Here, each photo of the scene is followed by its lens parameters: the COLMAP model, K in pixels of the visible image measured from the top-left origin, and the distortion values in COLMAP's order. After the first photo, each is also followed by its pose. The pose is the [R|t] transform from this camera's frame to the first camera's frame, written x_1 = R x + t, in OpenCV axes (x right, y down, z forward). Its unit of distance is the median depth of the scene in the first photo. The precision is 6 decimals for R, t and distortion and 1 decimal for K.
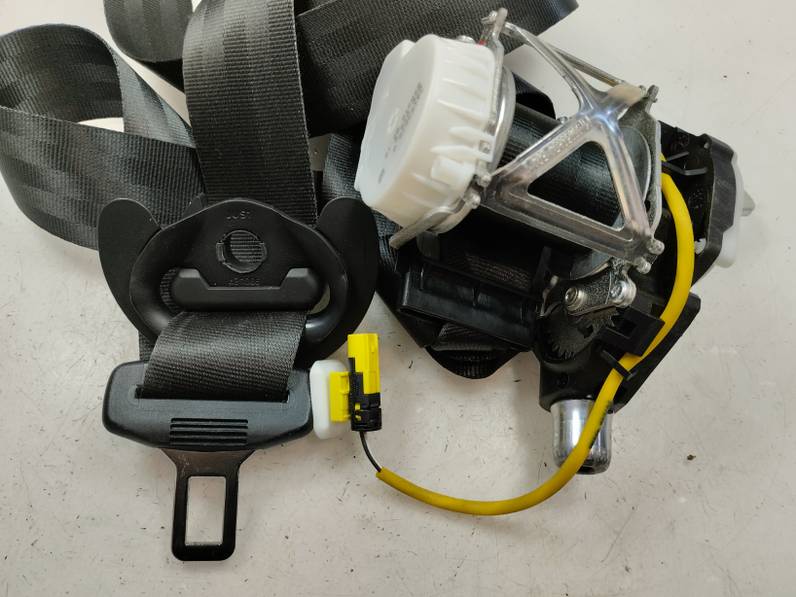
lens RADIAL K [[677.0, 0, 404.7], [0, 677.0, 296.2], [0, 0, 1]] dist [0.084568, -0.109581]
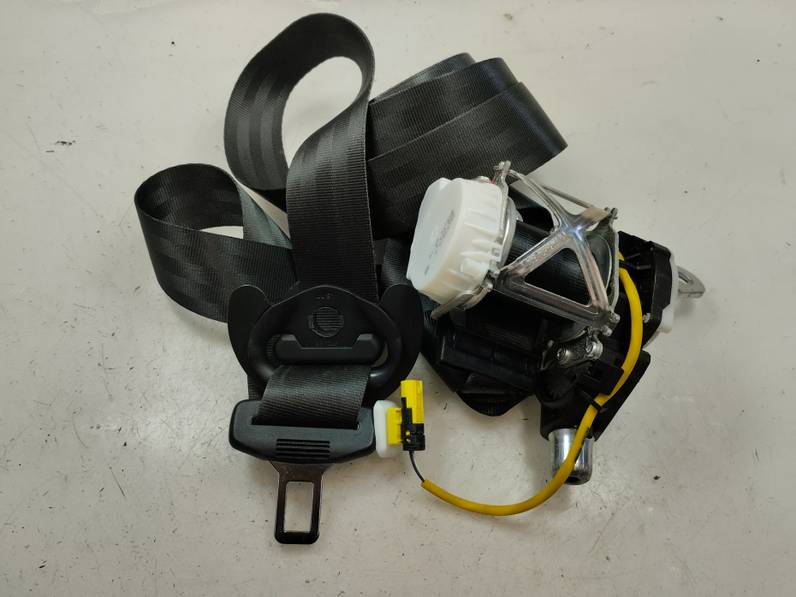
lens RADIAL K [[683.4, 0, 398.0], [0, 683.4, 298.5], [0, 0, 1]] dist [0.025116, 0.007833]
pose [[0.998801, 0.001222, -0.048939, -0.021292], [-0.006915, 0.993185, -0.116344, 0.051902], [0.048464, 0.116543, 0.992003, -0.419955]]
